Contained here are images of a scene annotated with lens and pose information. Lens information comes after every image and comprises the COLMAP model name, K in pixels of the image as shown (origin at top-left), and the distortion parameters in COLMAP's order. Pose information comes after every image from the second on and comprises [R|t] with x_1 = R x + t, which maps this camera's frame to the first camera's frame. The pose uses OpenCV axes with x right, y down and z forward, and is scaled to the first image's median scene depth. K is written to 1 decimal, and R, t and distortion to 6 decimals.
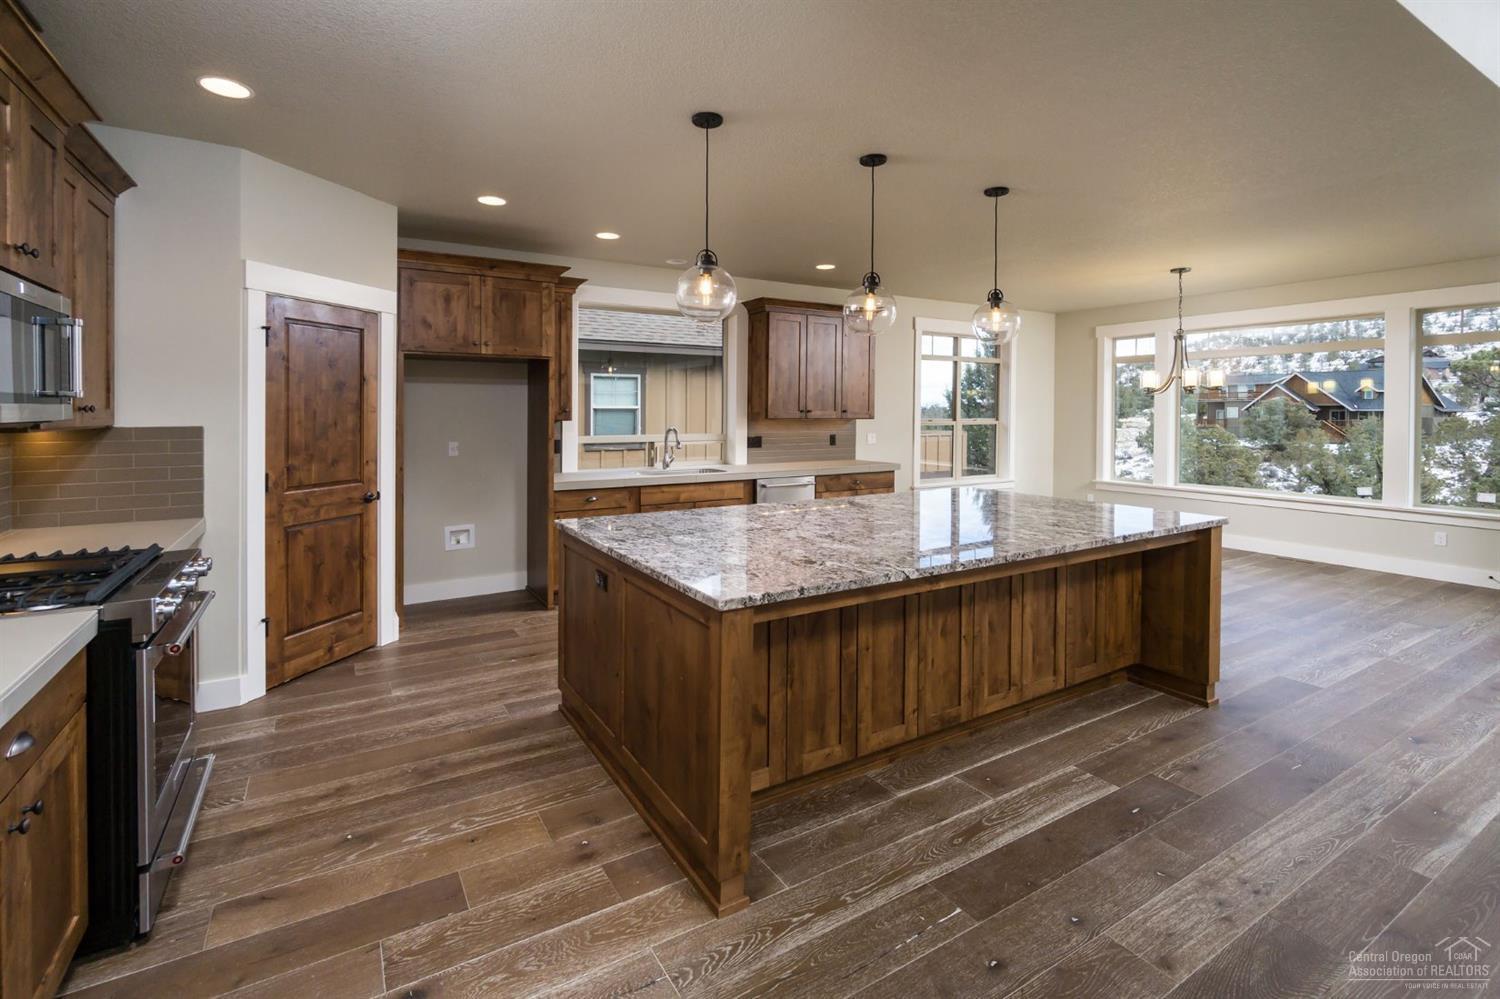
lens RADIAL K [[644.6, 0, 713.8], [0, 644.6, 418.4], [0, 0, 1]] dist [0.000126, -0.000450]
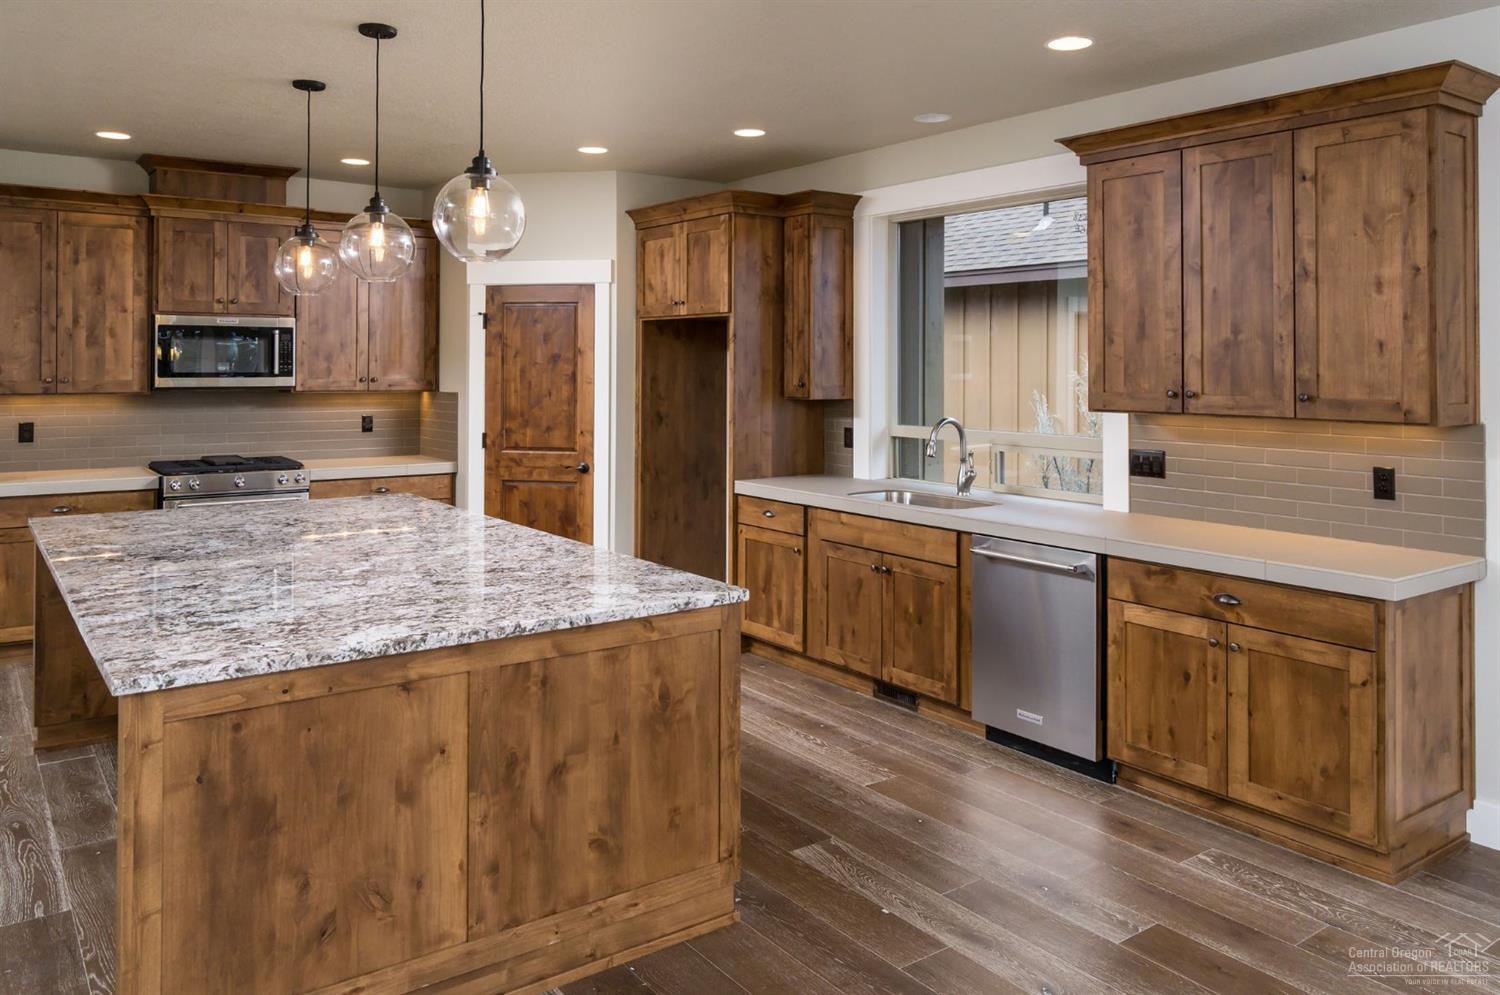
lens RADIAL K [[1053.9, 0, 710.1], [0, 1053.9, 357.3], [0, 0, 1]] dist [-0.007880, 0.004158]
pose [[0.140882, -0.009946, -0.989976, 0.868691], [-0.016016, 0.999796, -0.012324, -0.025549], [0.989897, 0.017591, 0.140694, 0.738191]]
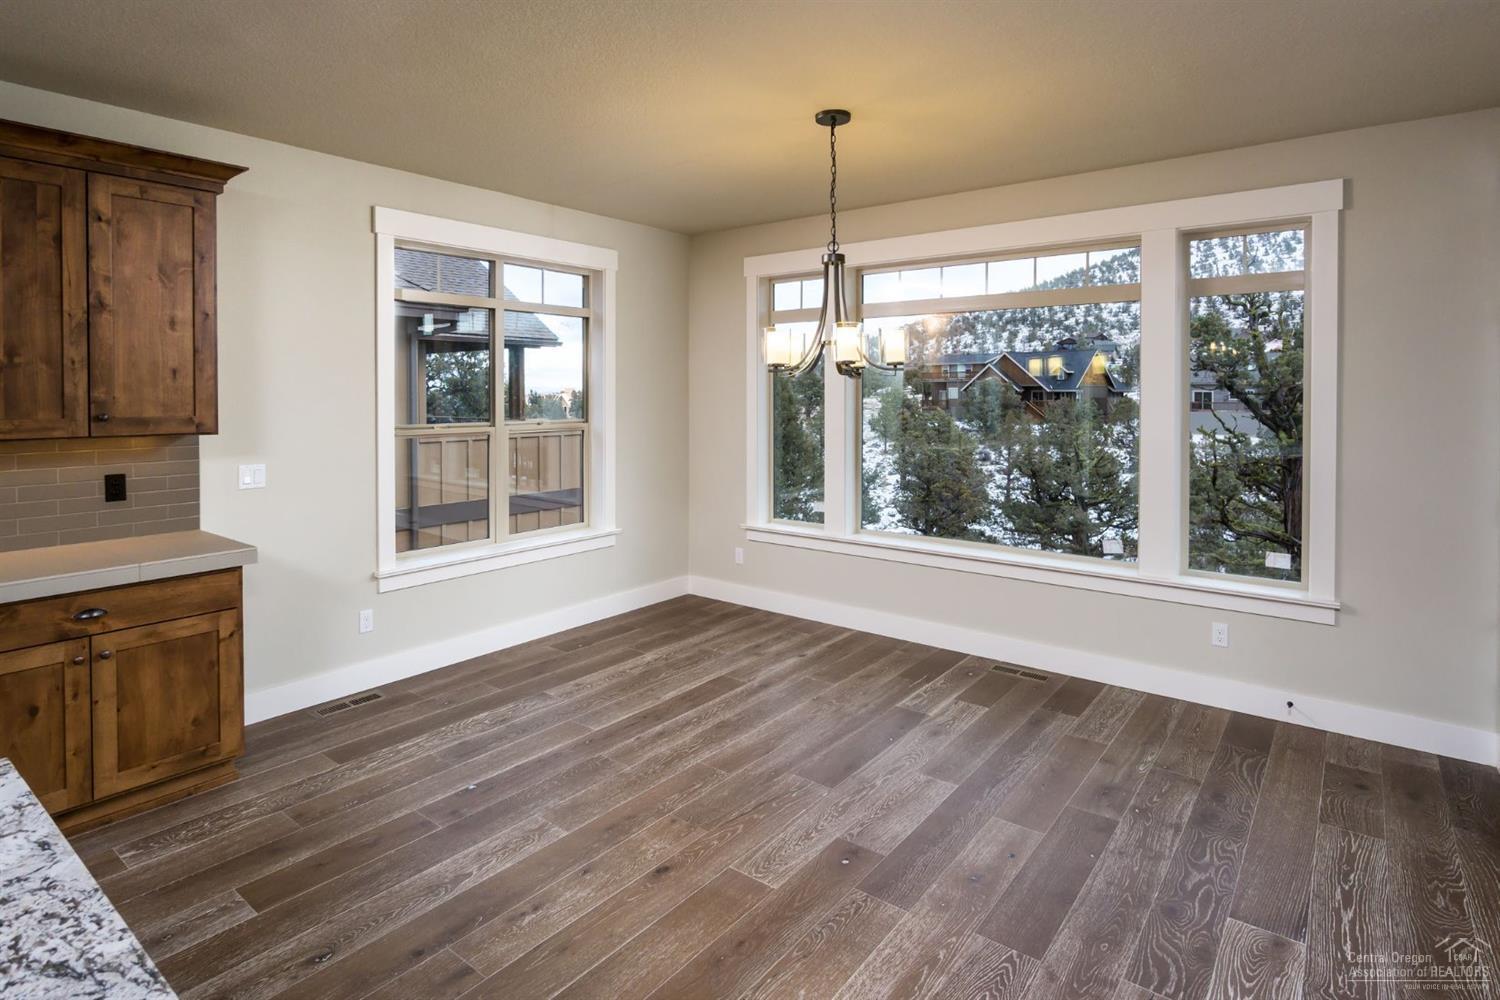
lens RADIAL K [[766.6, 0, 758.7], [0, 766.6, 400.7], [0, 0, 1]] dist [-0.011911, -0.000597]
pose [[0.910737, -0.008712, 0.412895, 0.453272], [0.008213, 0.999962, 0.002984, -0.023873], [-0.412905, 0.000674, 0.910774, 0.523990]]
